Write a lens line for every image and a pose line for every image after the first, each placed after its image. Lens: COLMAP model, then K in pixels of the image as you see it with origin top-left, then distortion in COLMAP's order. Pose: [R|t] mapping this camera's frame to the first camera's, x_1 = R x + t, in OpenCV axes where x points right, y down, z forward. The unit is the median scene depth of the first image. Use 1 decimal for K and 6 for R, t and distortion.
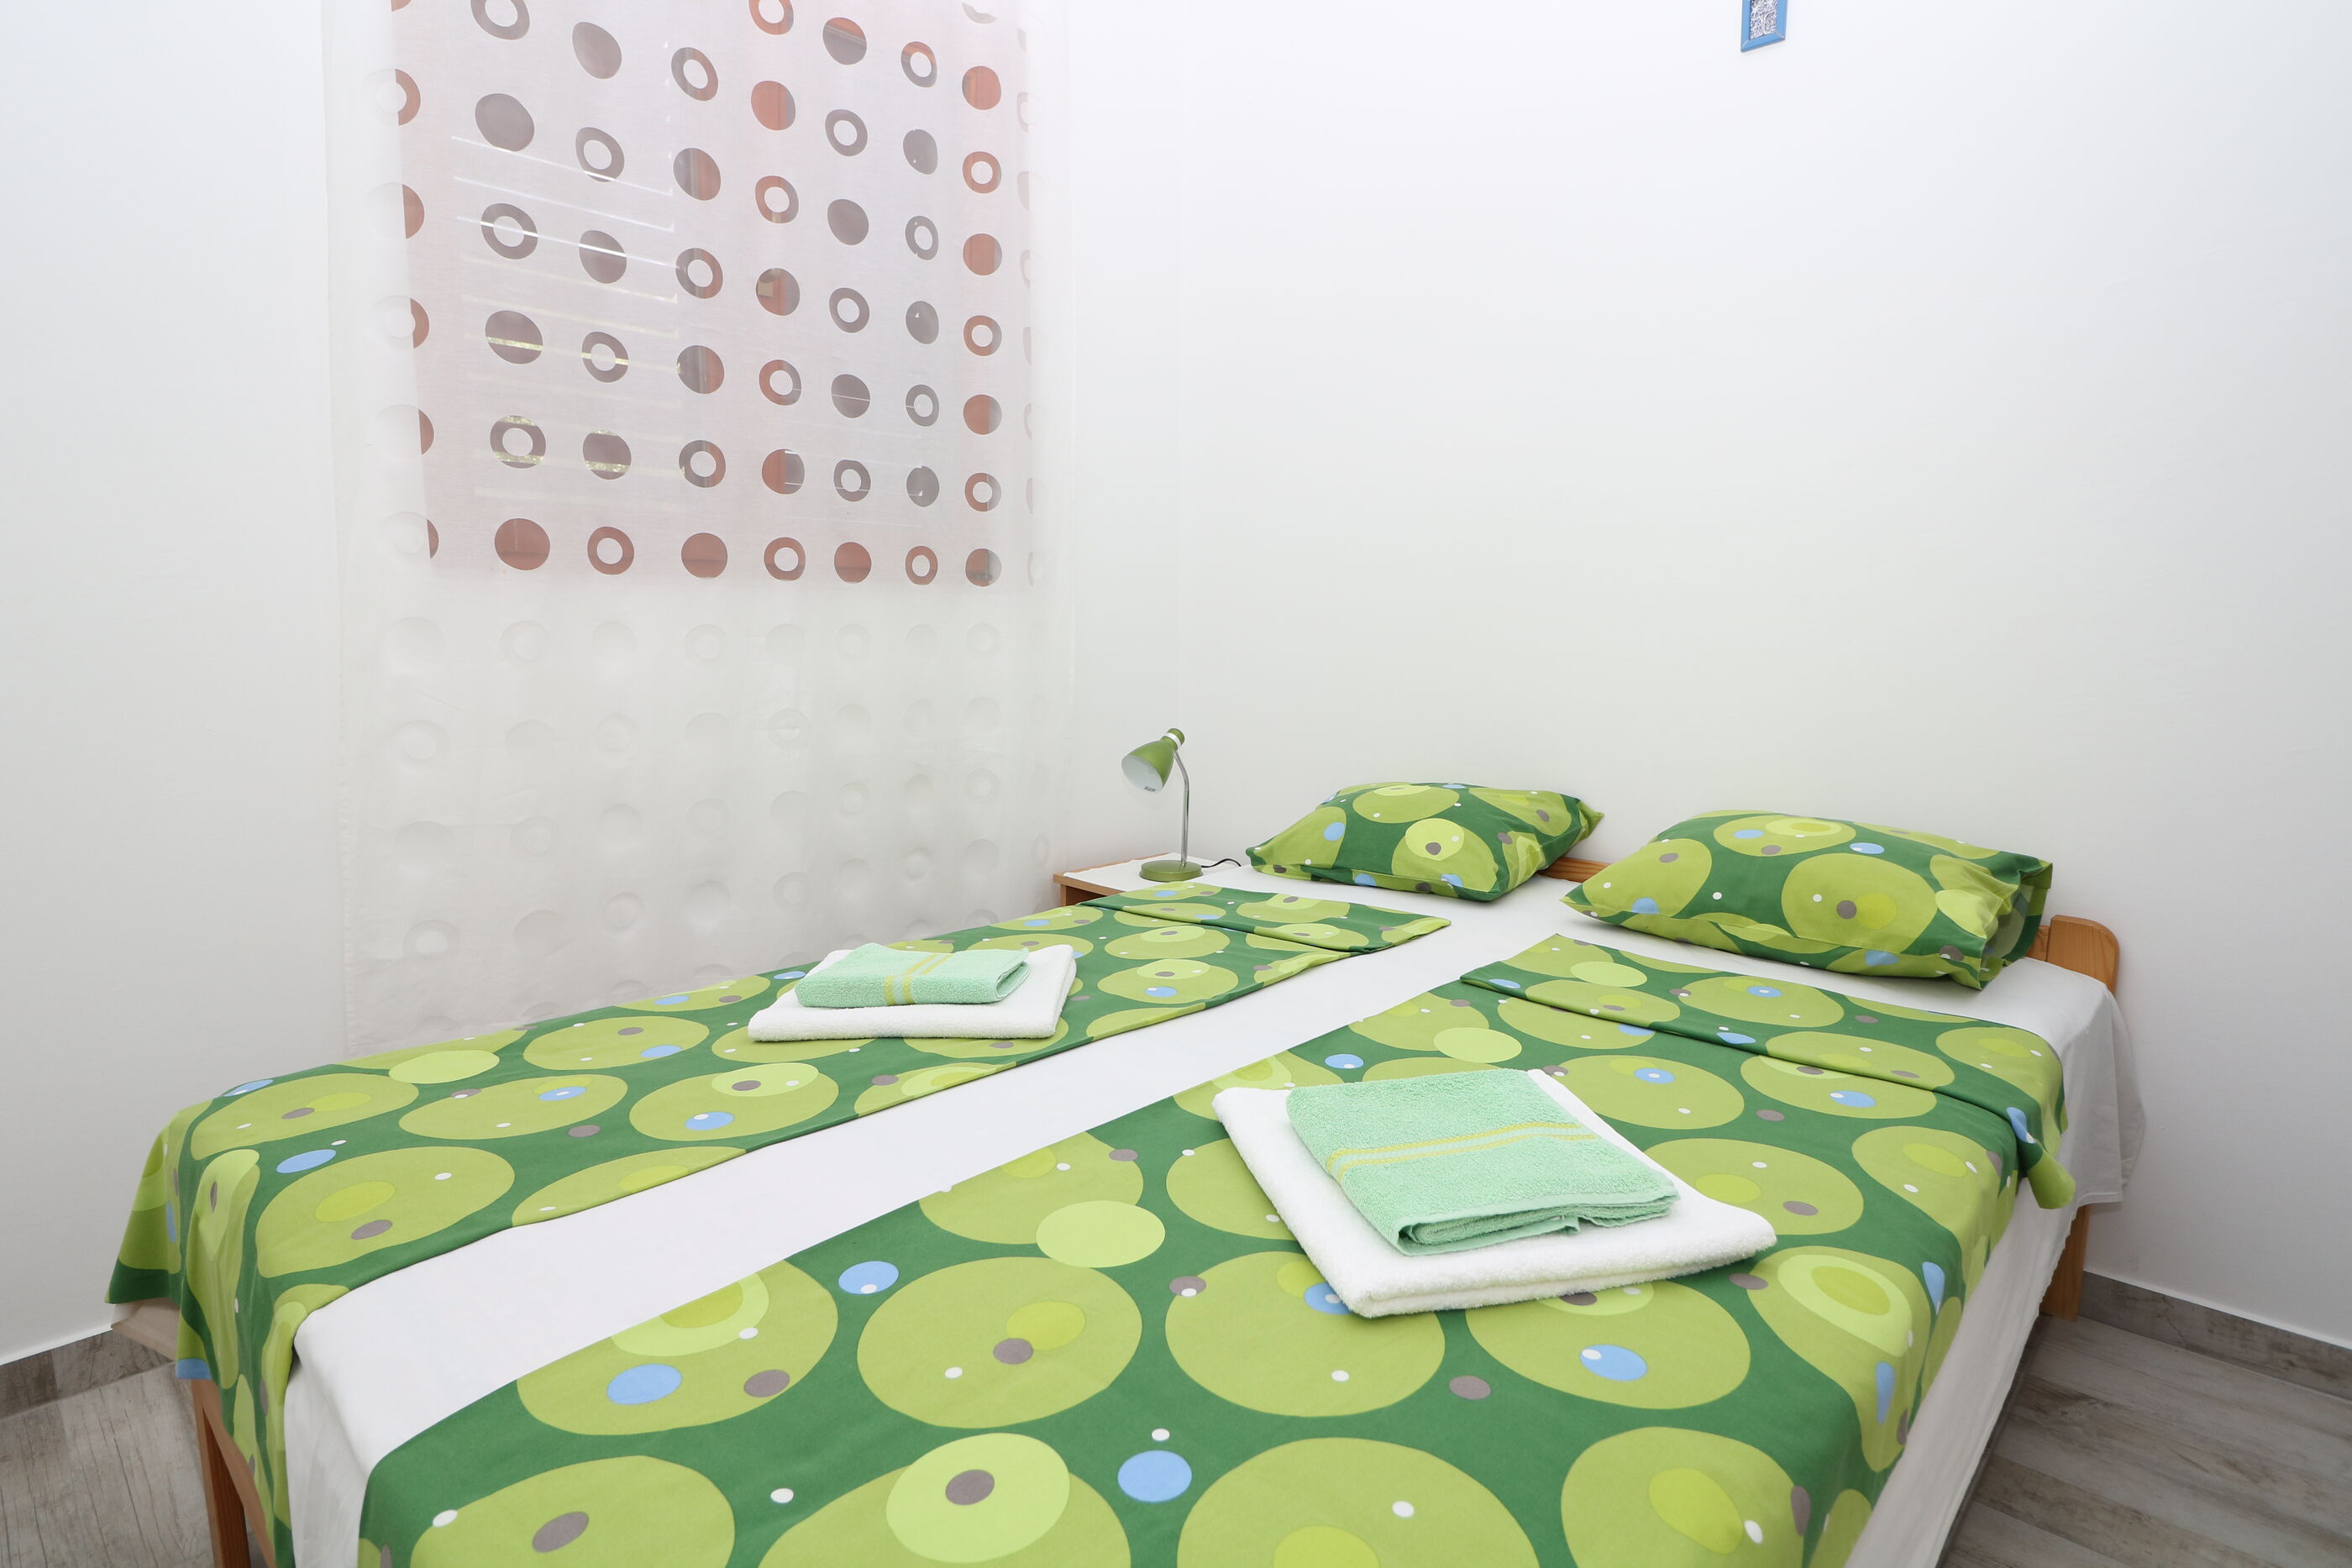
lens RADIAL K [[1211.1, 0, 1174.5], [0, 1211.1, 777.1], [0, 0, 1]] dist [0.003020, -0.011608]
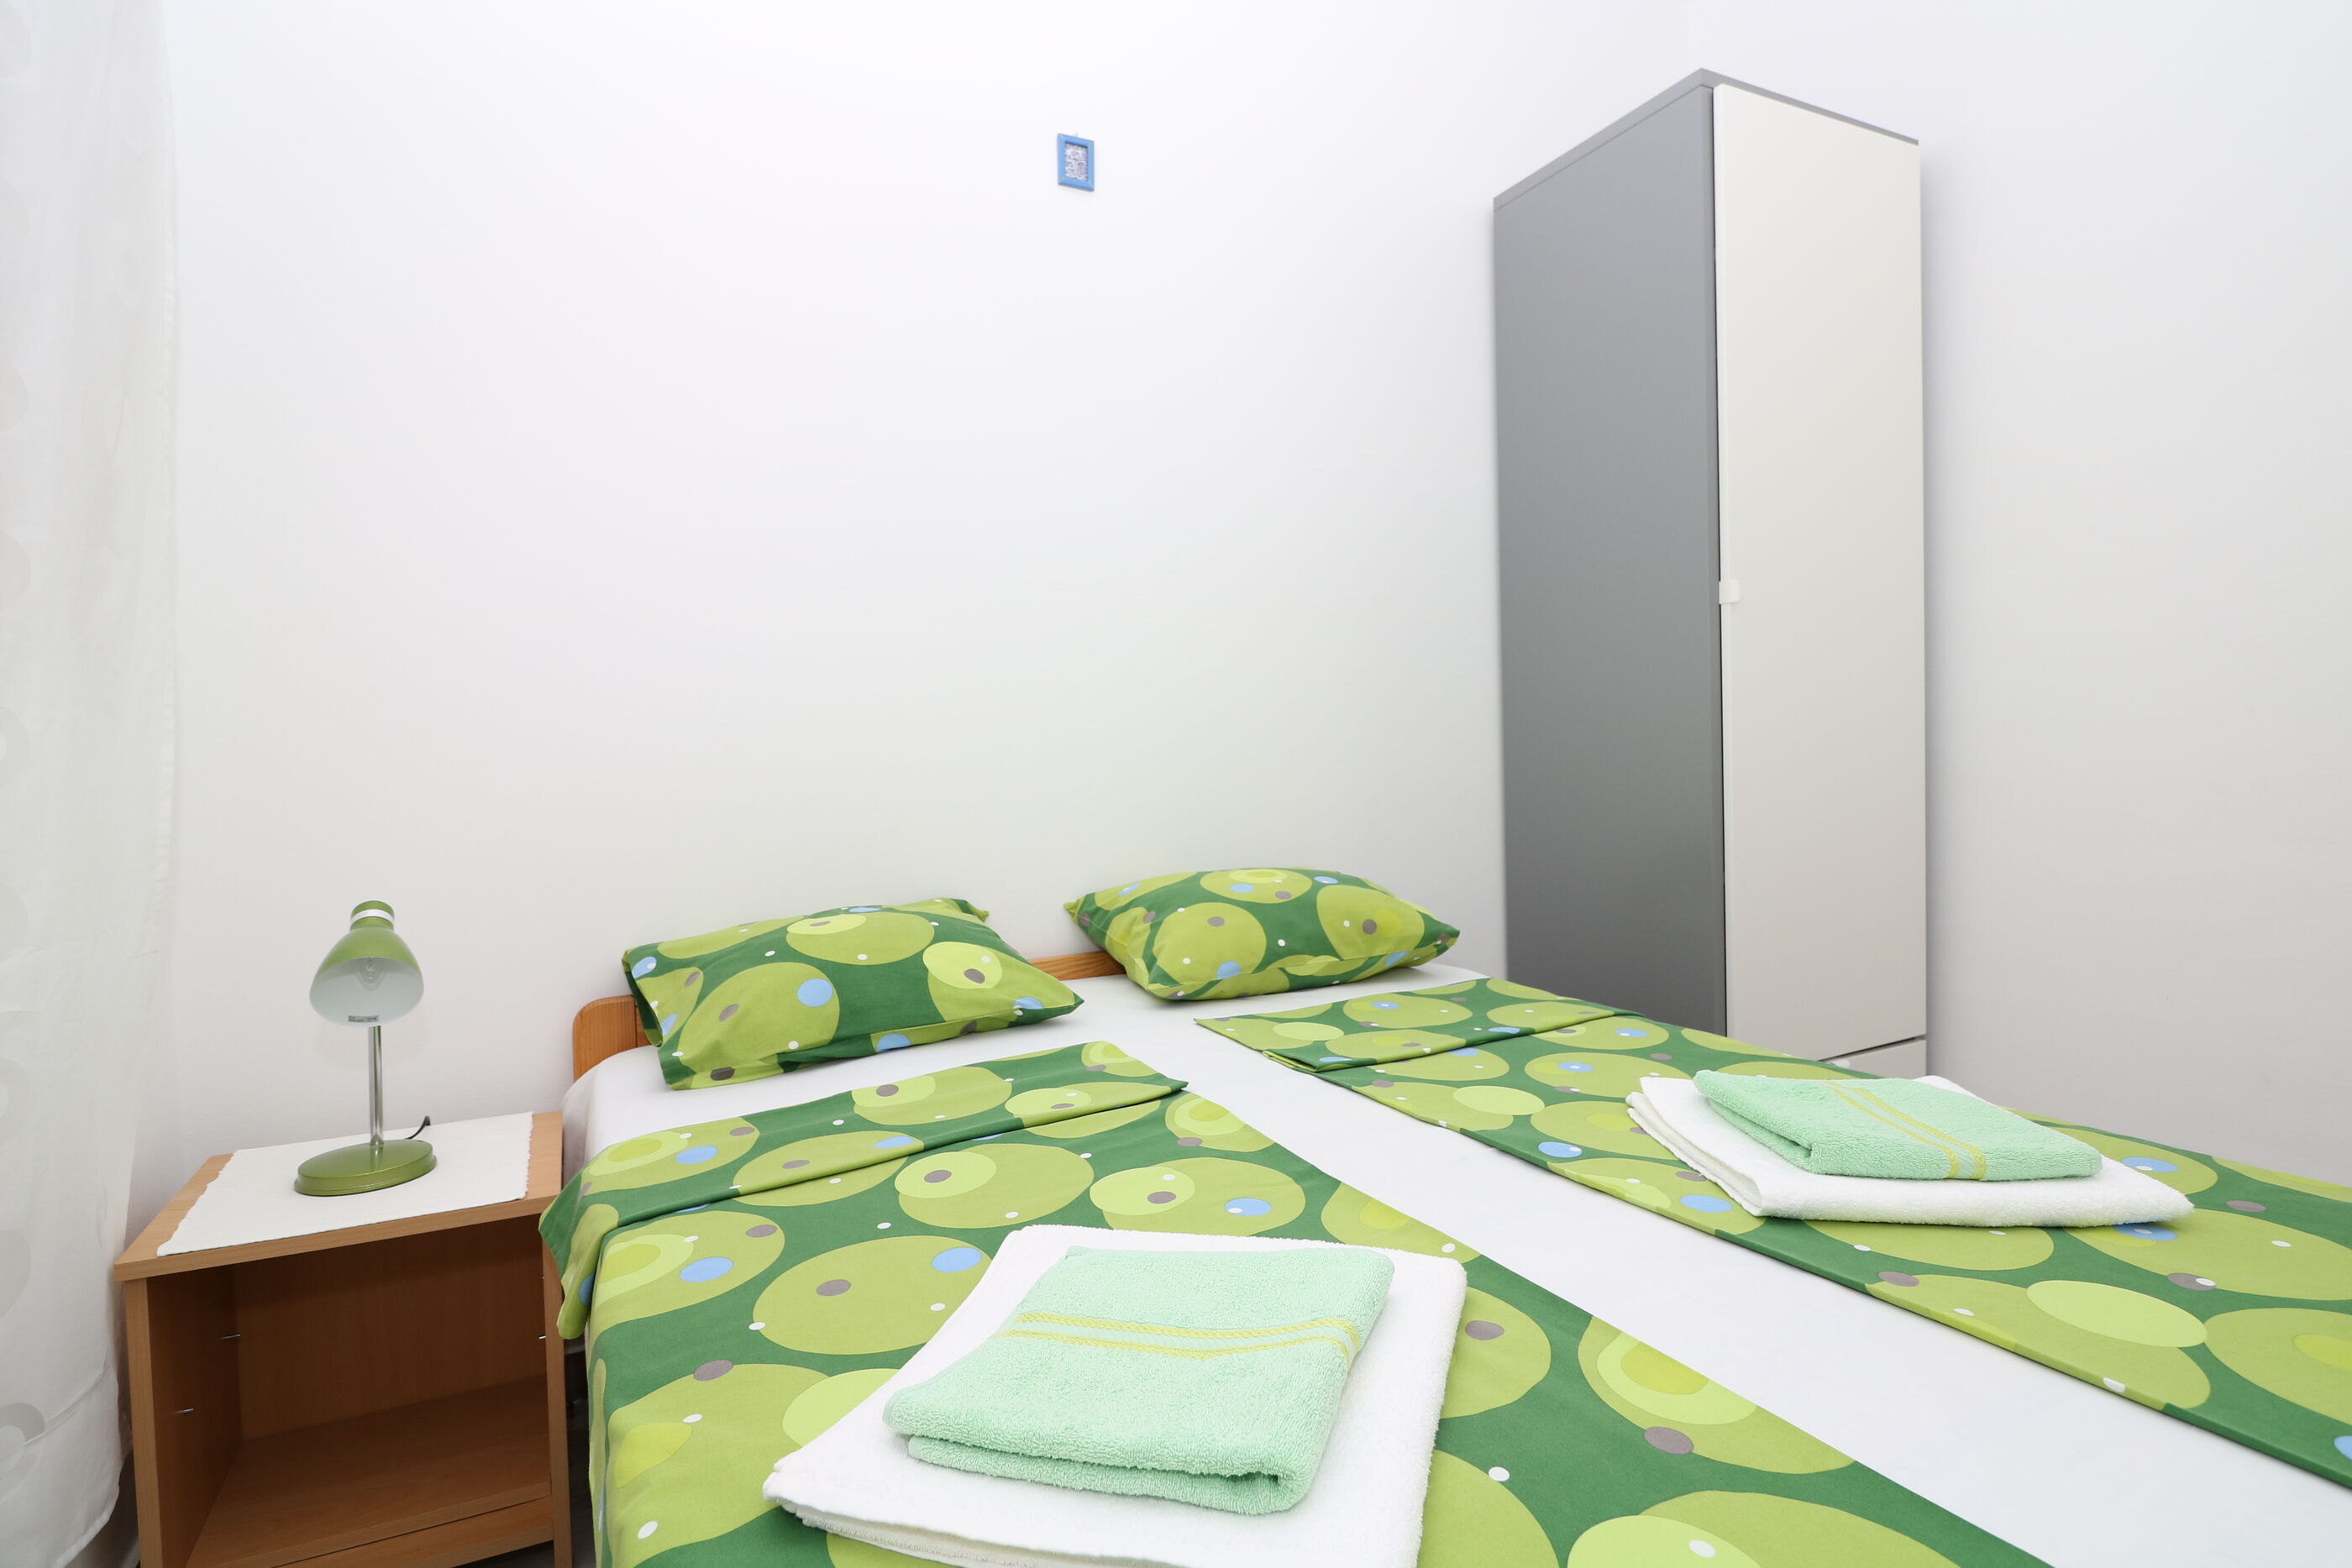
lens RADIAL K [[1169.7, 0, 1176.0], [0, 1169.7, 784.0], [0, 0, 1]] dist [-0.001381, -0.015775]
pose [[0.326346, -0.051086, 0.943869, -0.671440], [0.148780, 0.988868, 0.002080, -0.071179], [-0.933468, 0.139750, 0.330314, 0.826072]]
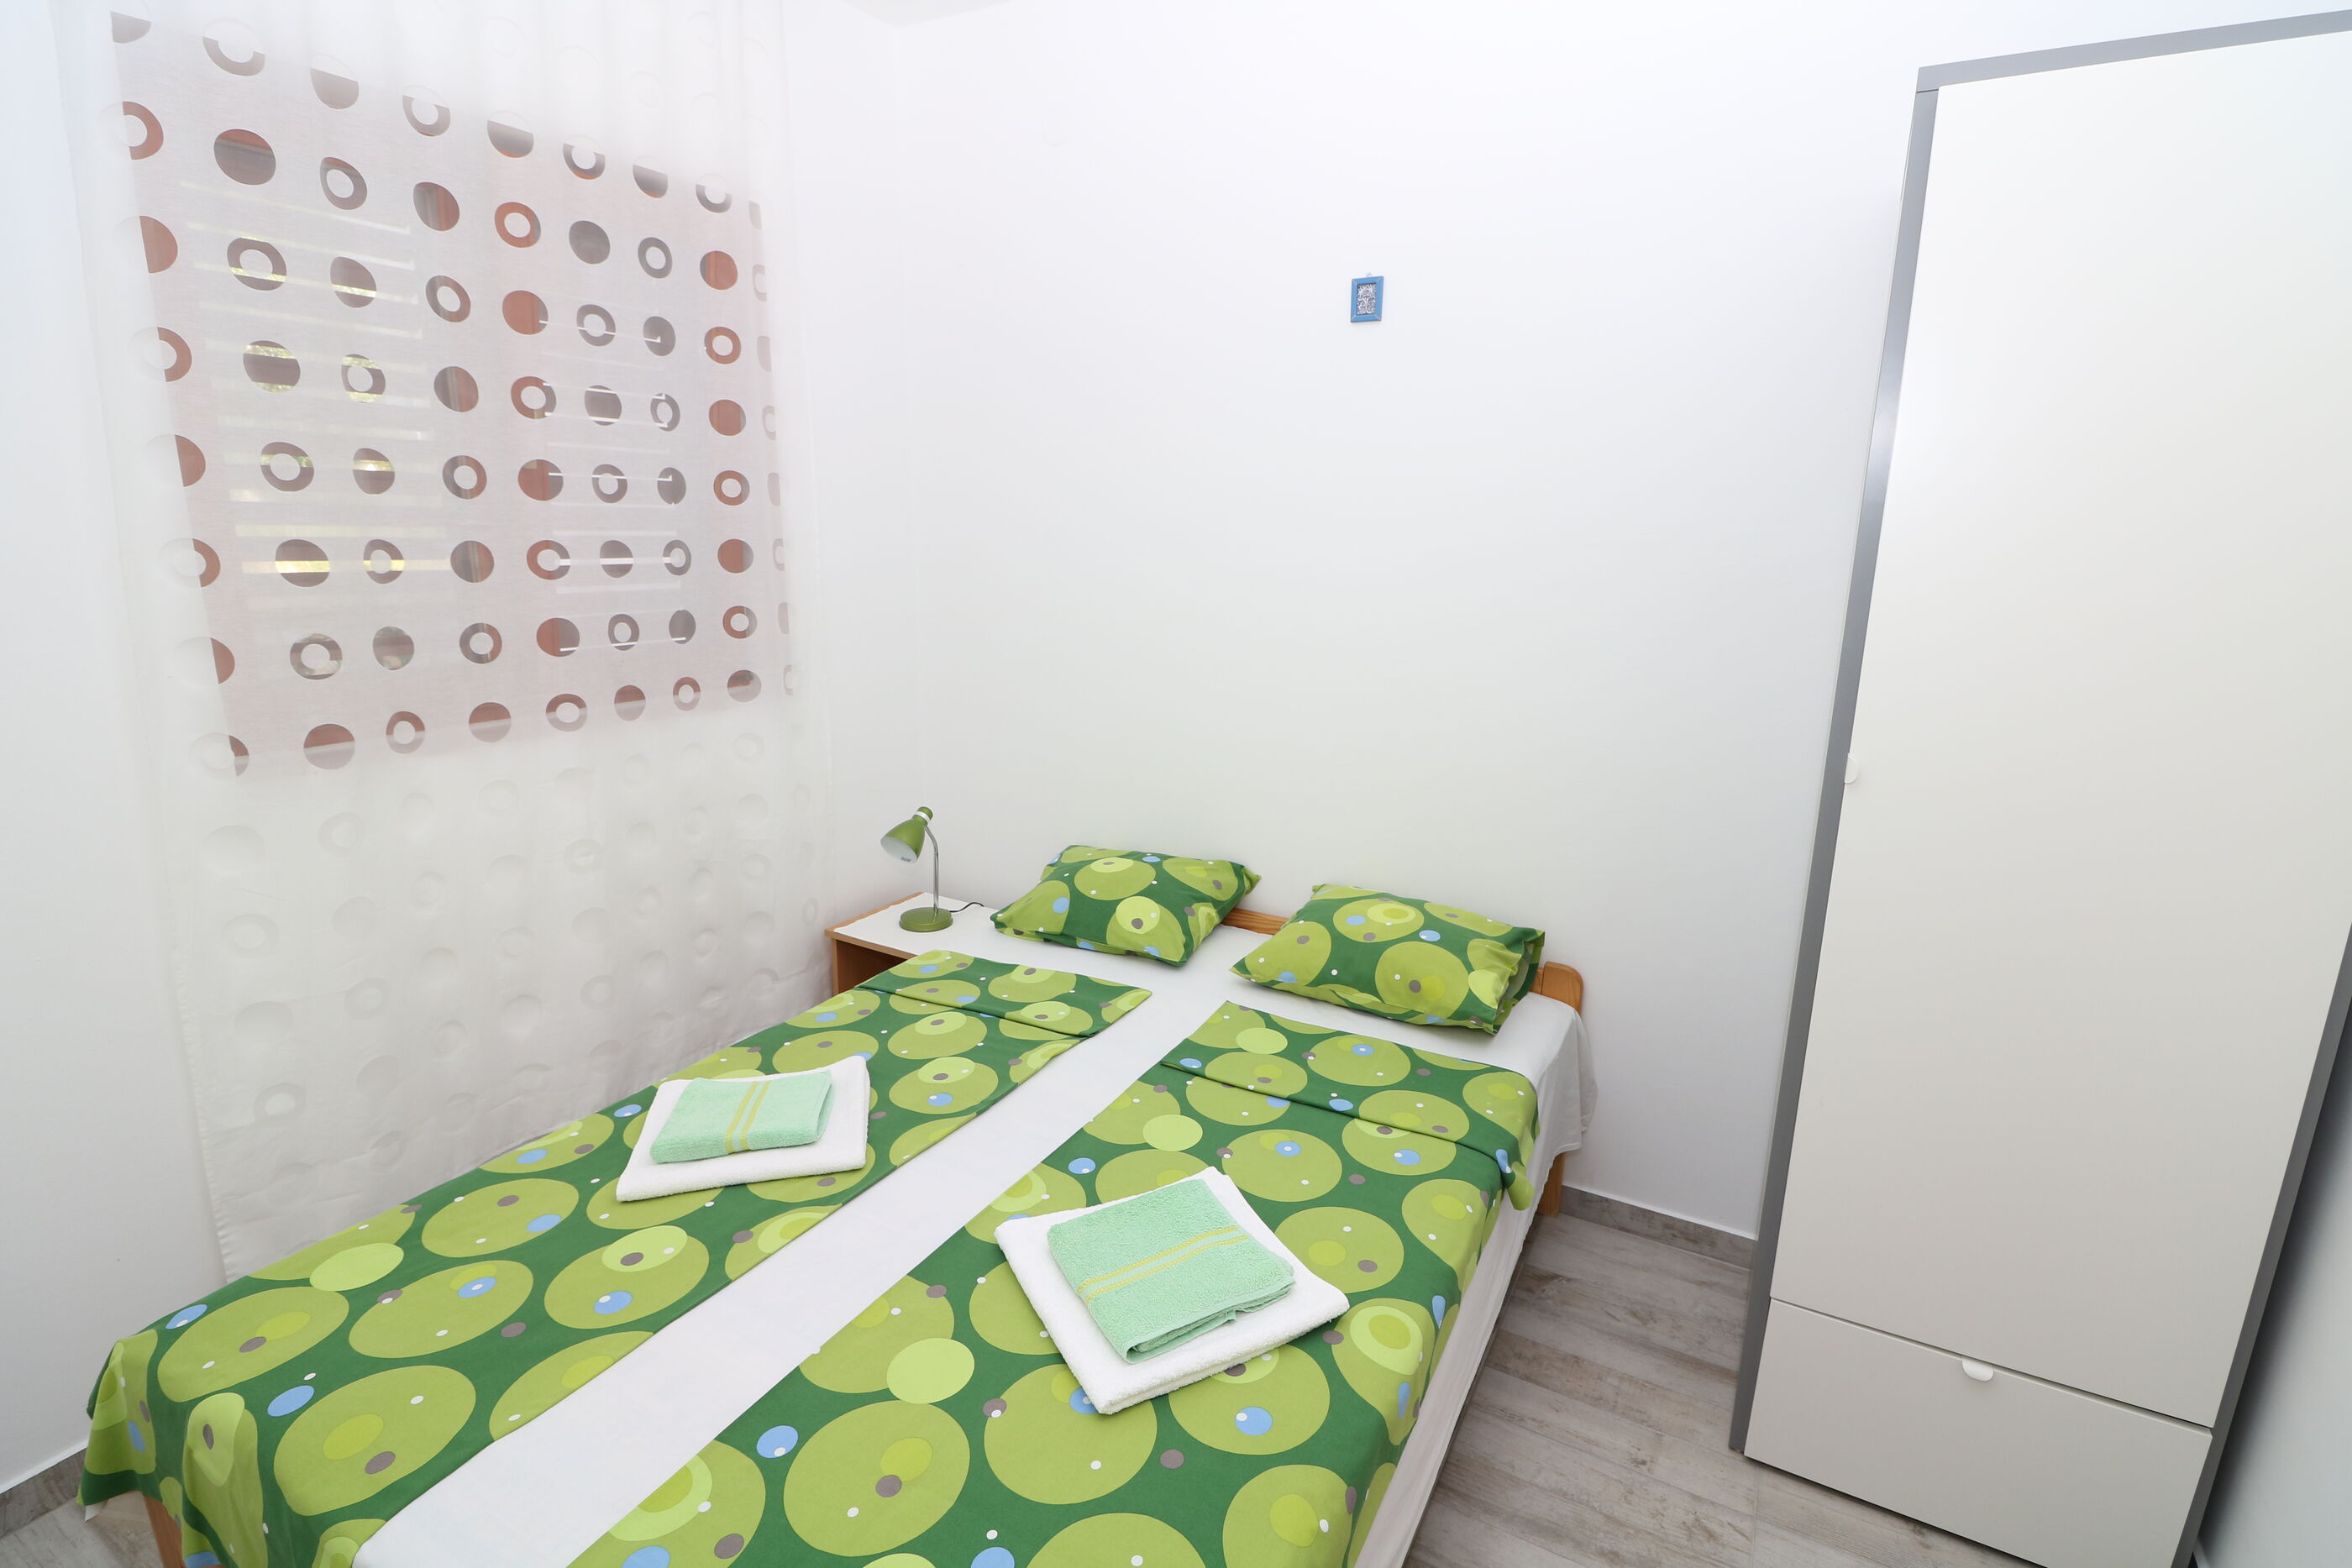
lens RADIAL K [[1095.9, 0, 1179.6], [0, 1095.9, 777.3], [0, 0, 1]] dist [-0.001354, -0.013874]
pose [[0.967505, -0.046375, 0.248565, -0.041082], [0.021770, 0.994665, 0.100839, -0.302728], [-0.251915, -0.092151, 0.963352, -0.195269]]
